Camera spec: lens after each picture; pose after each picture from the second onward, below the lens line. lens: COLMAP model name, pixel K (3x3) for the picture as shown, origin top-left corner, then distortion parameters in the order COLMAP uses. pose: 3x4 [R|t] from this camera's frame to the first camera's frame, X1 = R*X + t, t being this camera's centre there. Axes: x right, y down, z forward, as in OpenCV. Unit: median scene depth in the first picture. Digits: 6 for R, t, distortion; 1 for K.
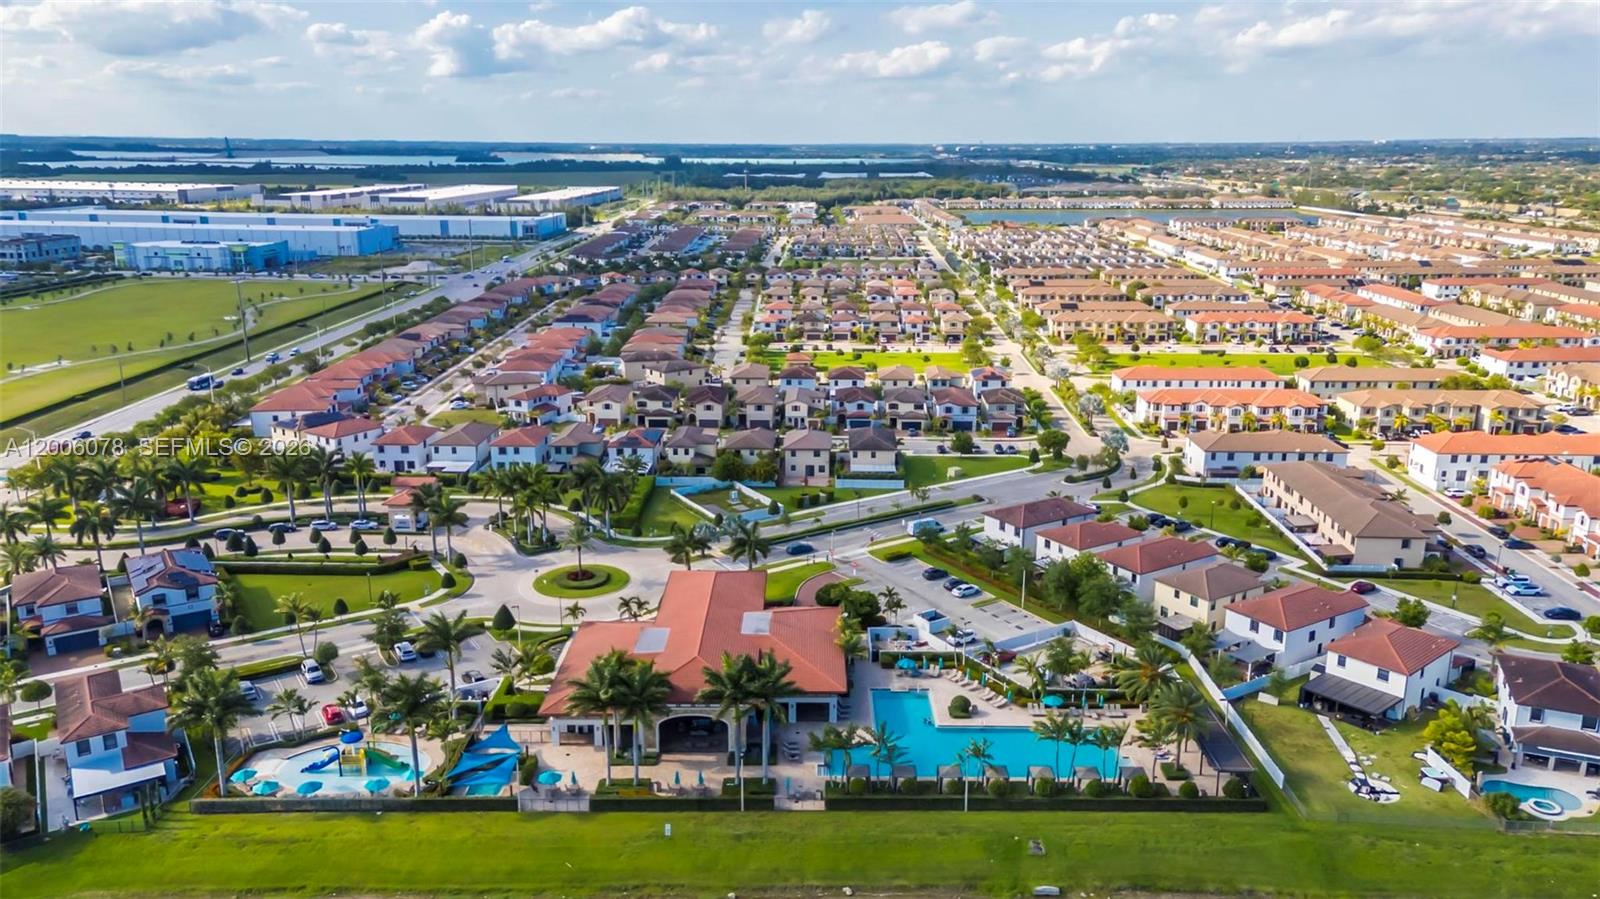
lens RADIAL K [[1197.8, 0, 793.0], [0, 1197.8, 456.8], [0, 0, 1]] dist [0.065796, 0.001392]
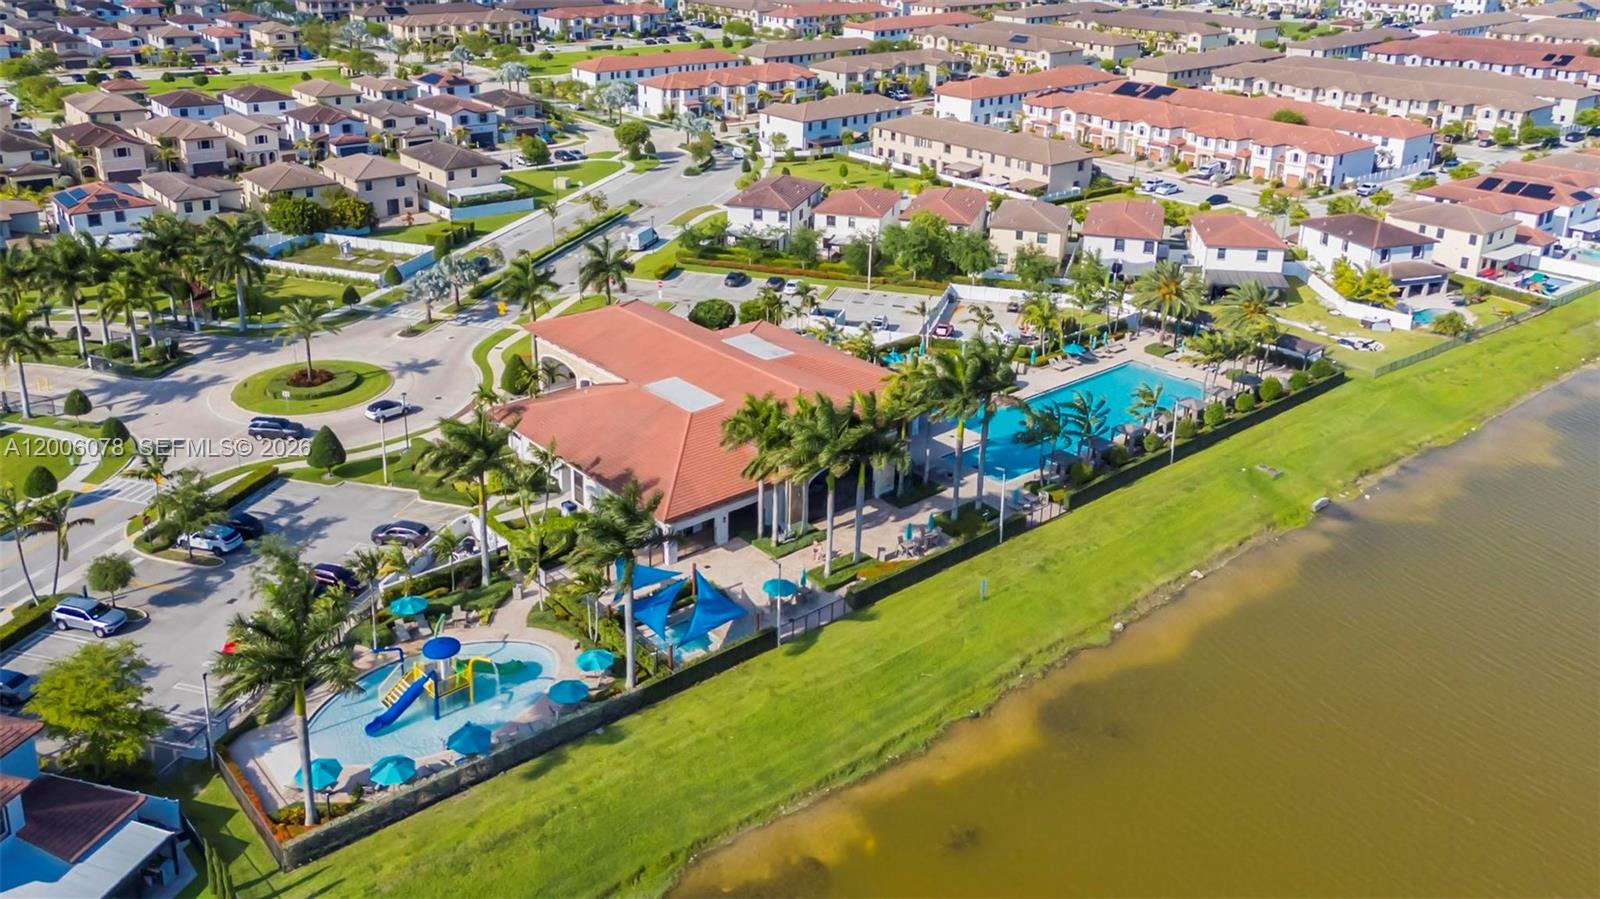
lens RADIAL K [[1189.8, 0, 810.6], [0, 1189.8, 441.1], [0, 0, 1]] dist [0.067945, 0.001161]
pose [[0.755165, -0.267956, 0.598268, -0.456797], [0.147636, 0.958715, 0.243042, 0.012570], [-0.638693, -0.095211, 0.763548, 0.367669]]
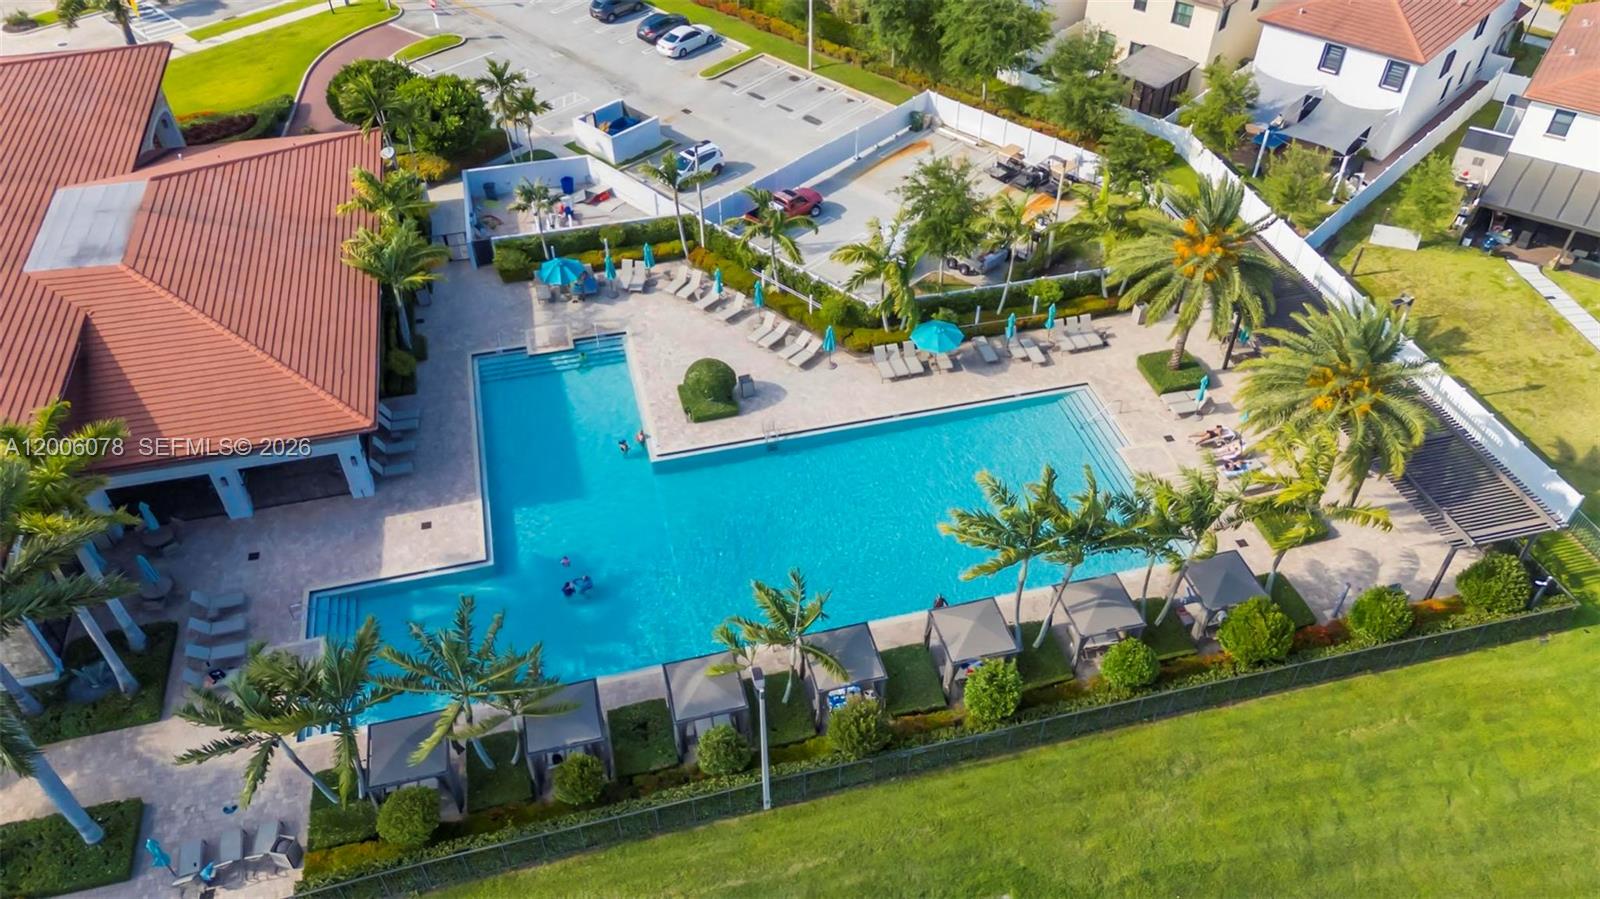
lens RADIAL K [[1163.6, 0, 794.6], [0, 1163.6, 432.8], [0, 0, 1]] dist [0.100327, -0.057378]
pose [[0.968205, -0.170737, 0.182833, 0.084106], [0.071240, 0.888794, 0.452736, 0.048162], [-0.239799, -0.425316, 0.872699, 0.587855]]
